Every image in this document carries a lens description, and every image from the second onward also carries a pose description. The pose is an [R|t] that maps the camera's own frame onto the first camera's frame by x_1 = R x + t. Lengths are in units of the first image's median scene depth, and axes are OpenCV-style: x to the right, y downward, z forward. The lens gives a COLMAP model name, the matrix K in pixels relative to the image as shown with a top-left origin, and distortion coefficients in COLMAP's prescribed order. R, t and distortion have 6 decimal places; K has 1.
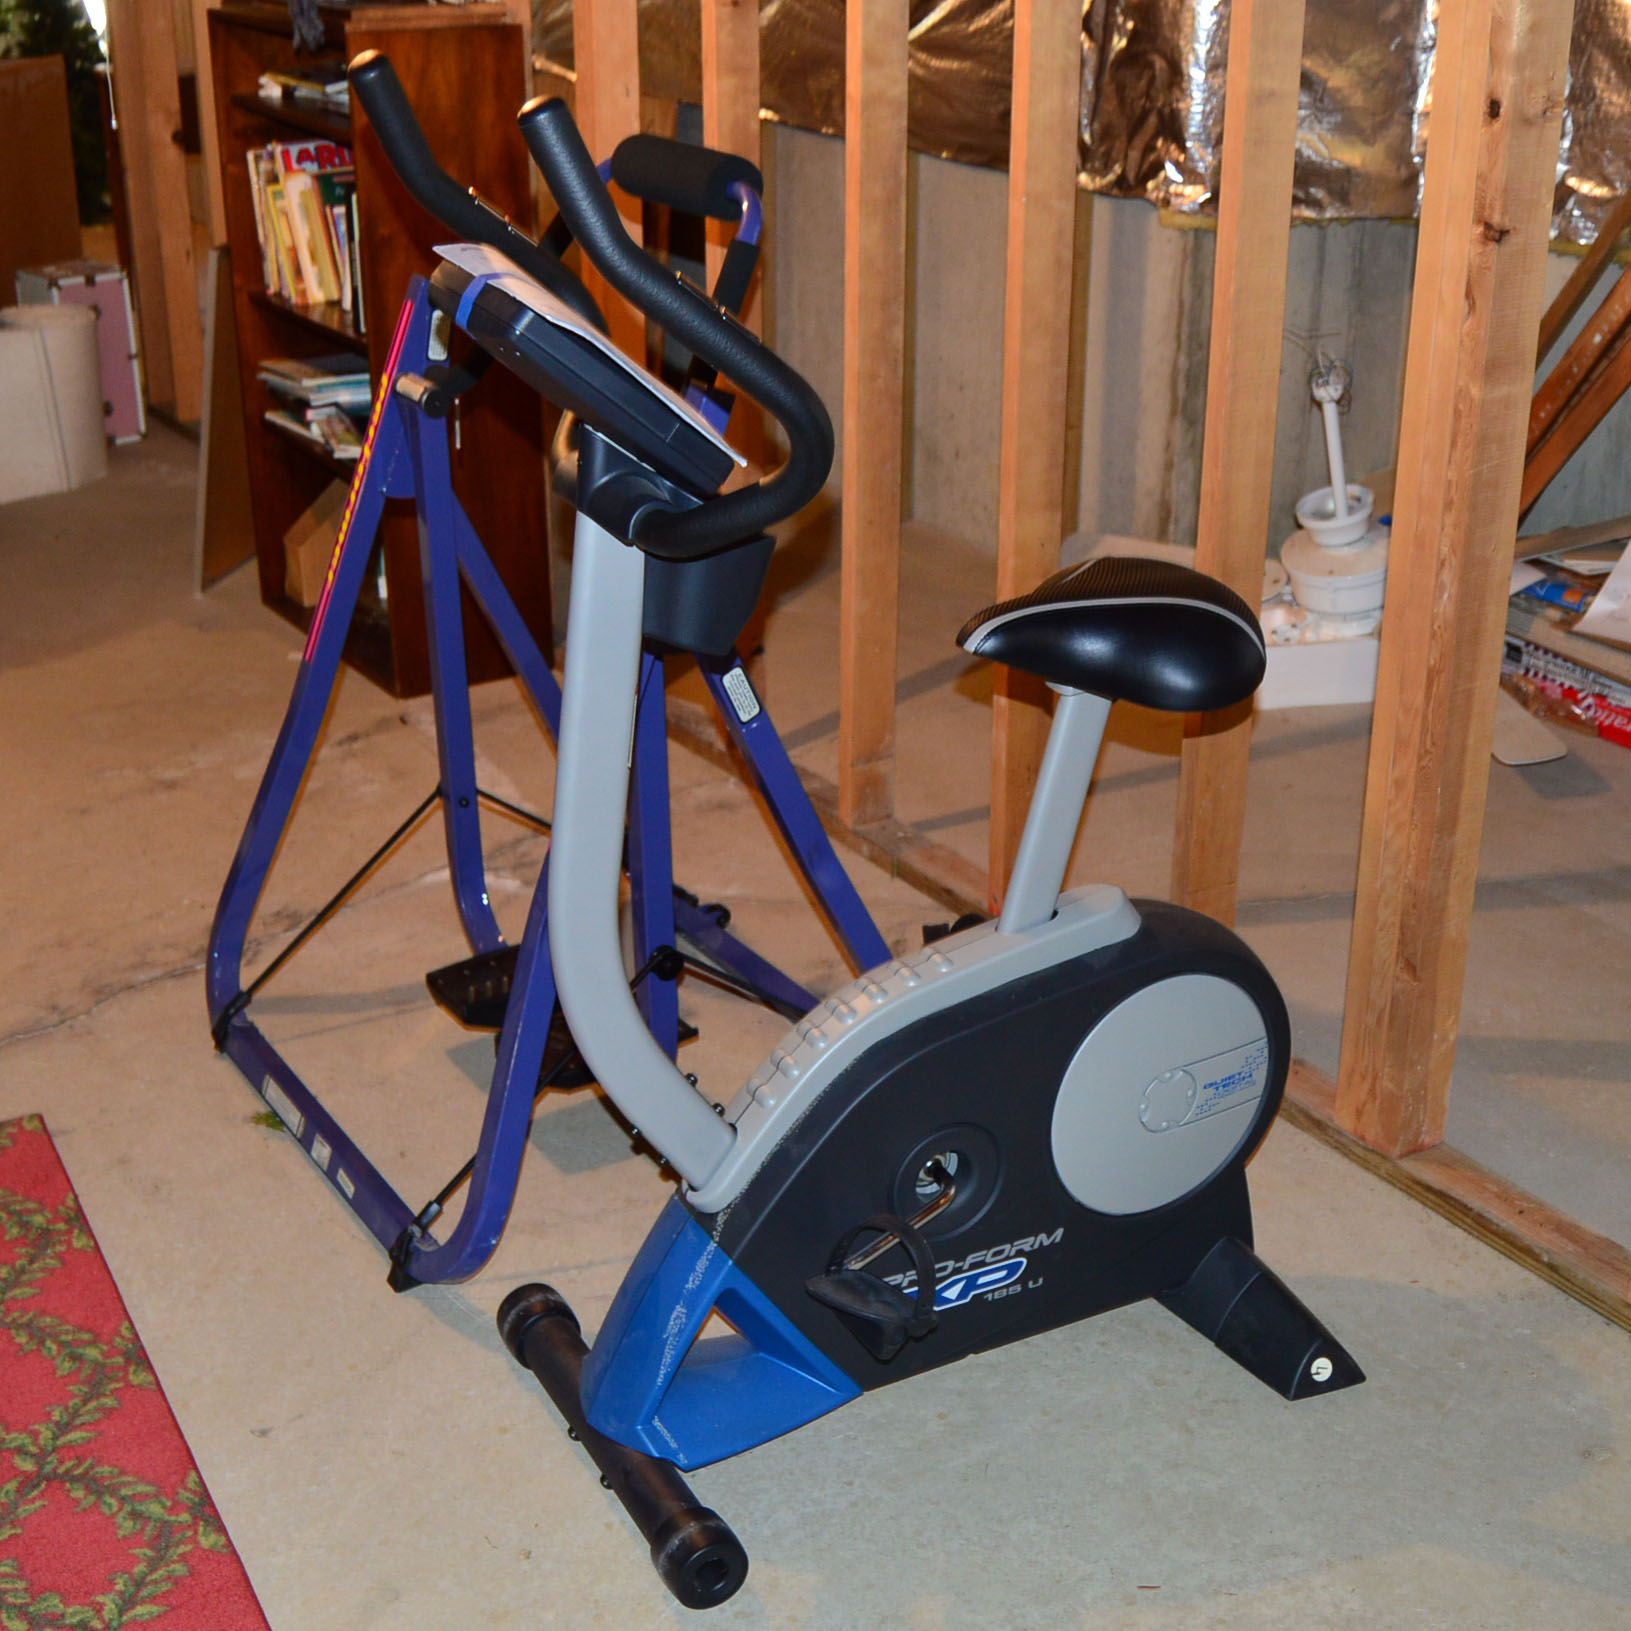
lens RADIAL K [[2264.8, 0, 785.6], [0, 2264.8, 822.7], [0, 0, 1]] dist [-0.095375, 0.020630]
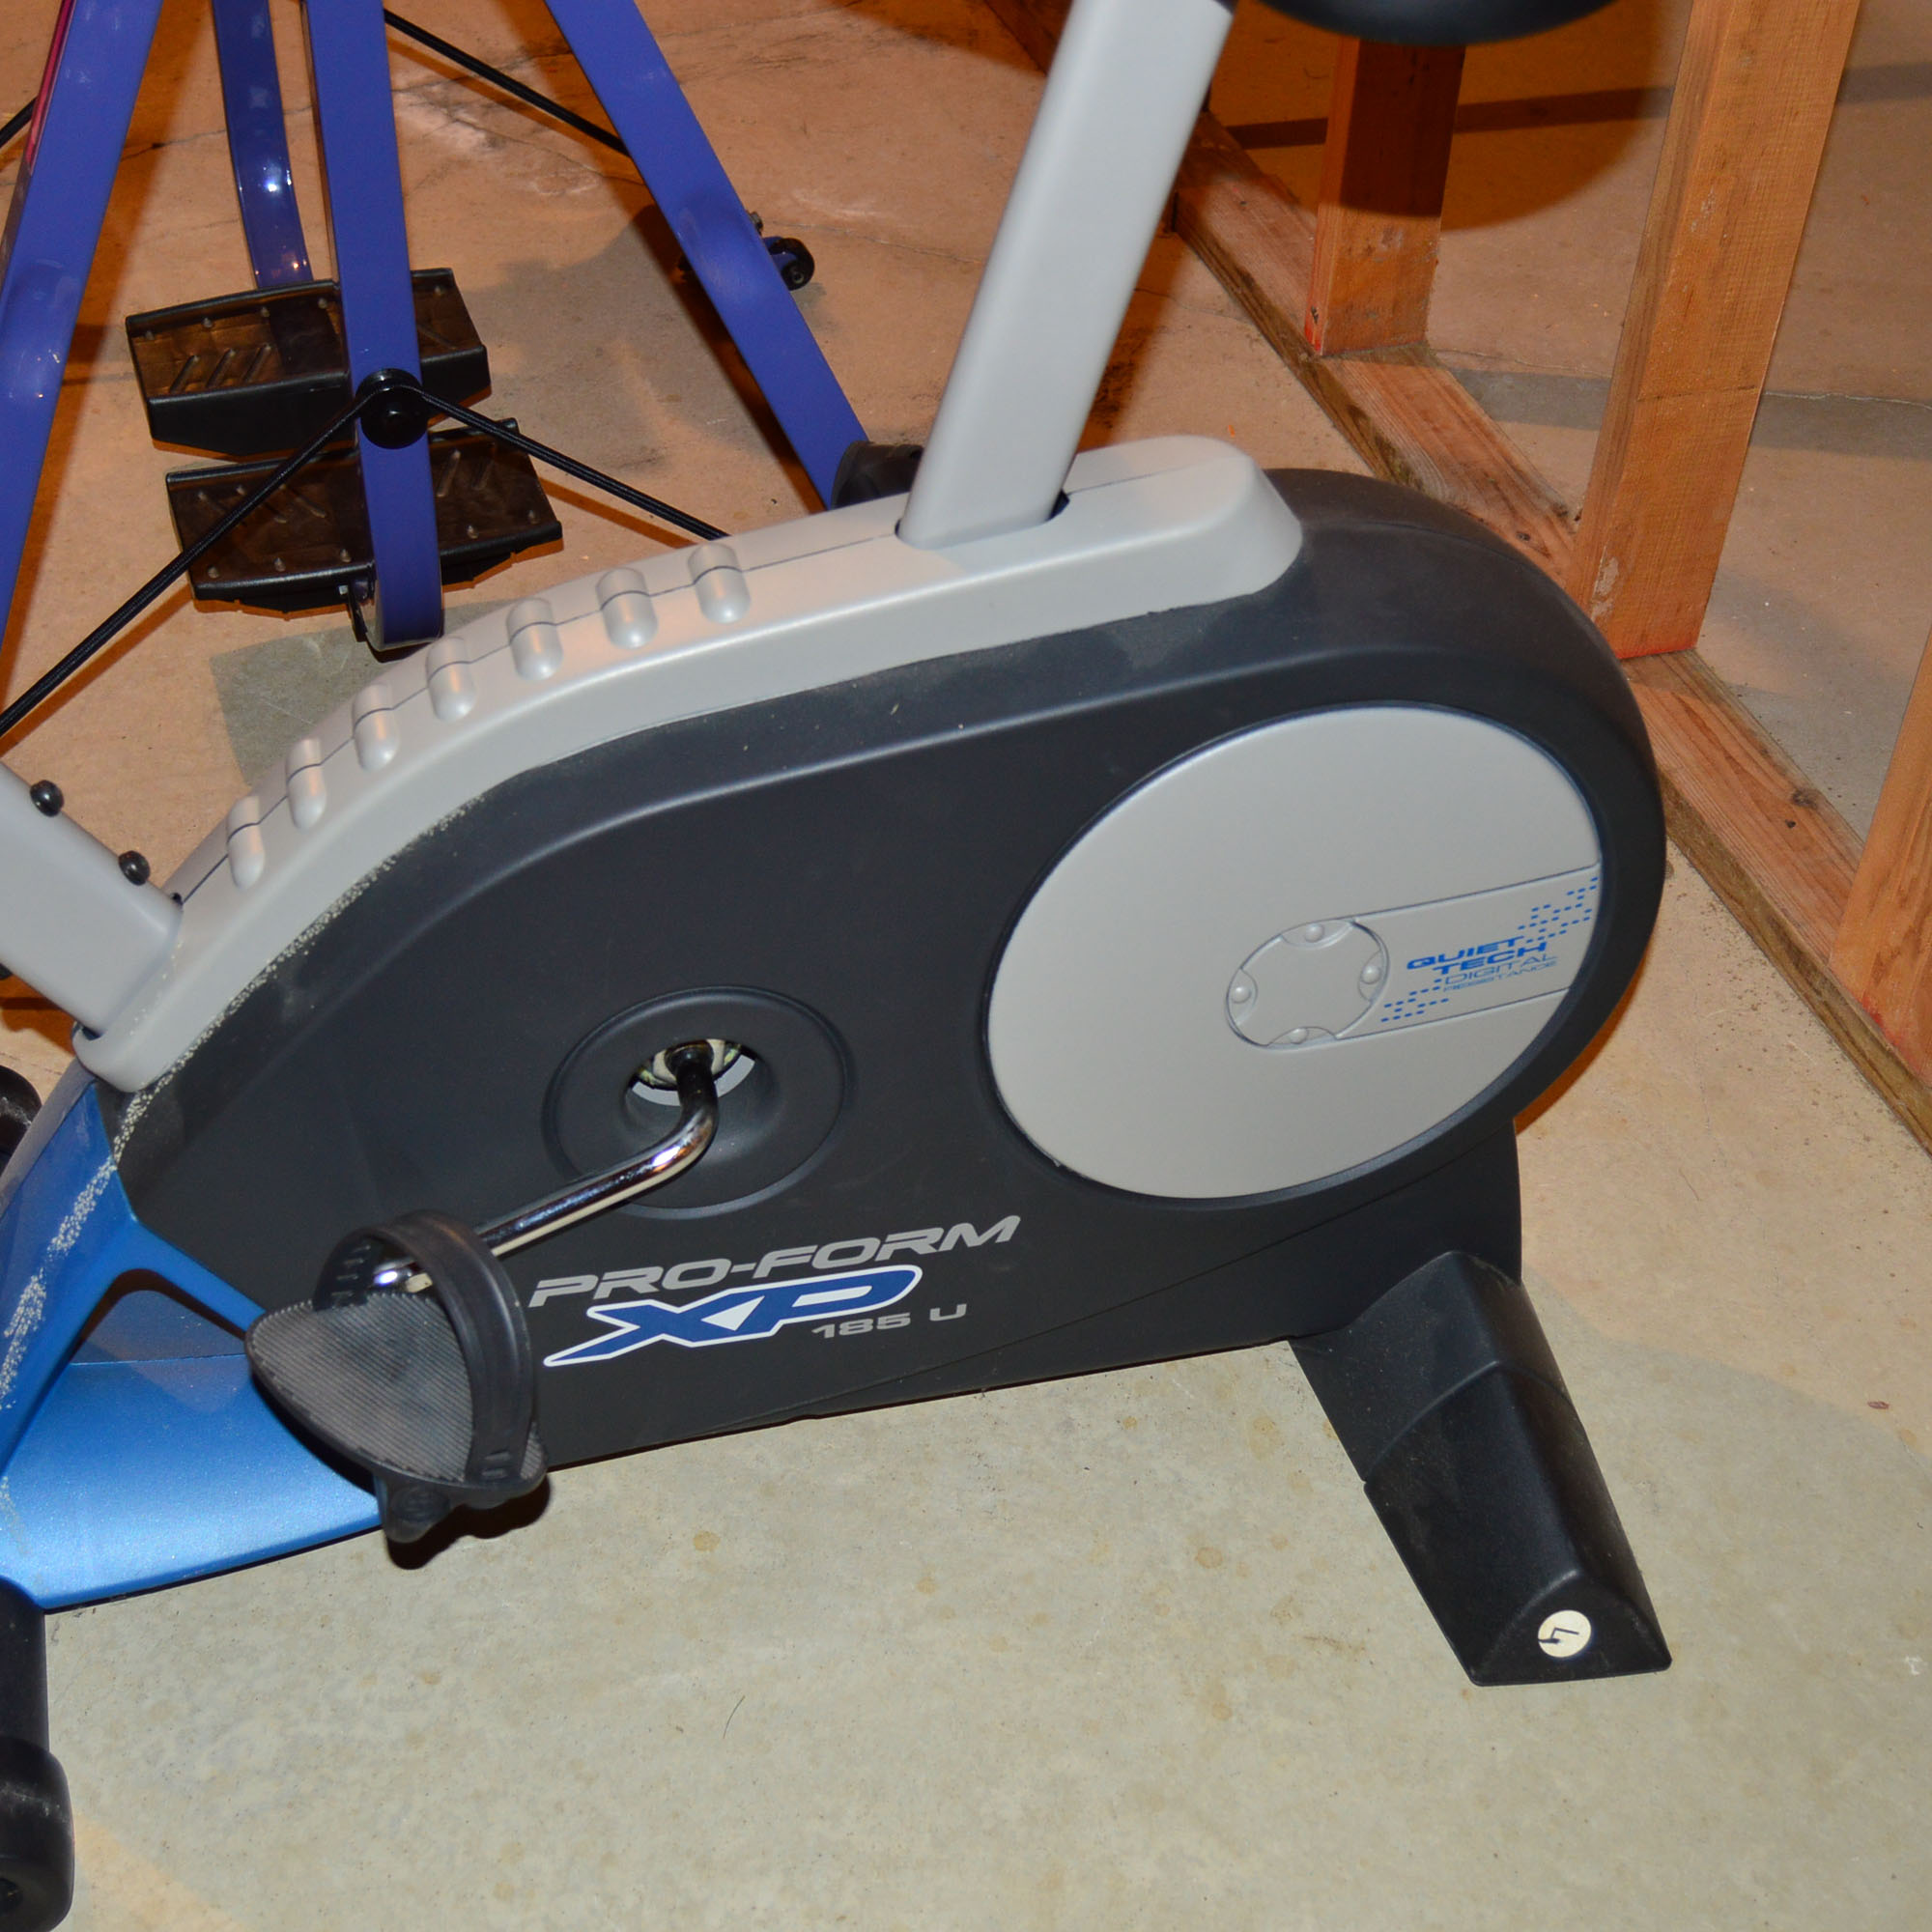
lens RADIAL K [[2867.2, 0, 965.5], [0, 2867.2, 858.9], [0, 0, 1]] dist [-0.102813, 0.052075]
pose [[0.974193, 0.175448, -0.142011, 0.179092], [-0.125781, 0.944373, 0.303874, -0.047425], [0.187425, -0.278169, 0.942069, 0.509597]]
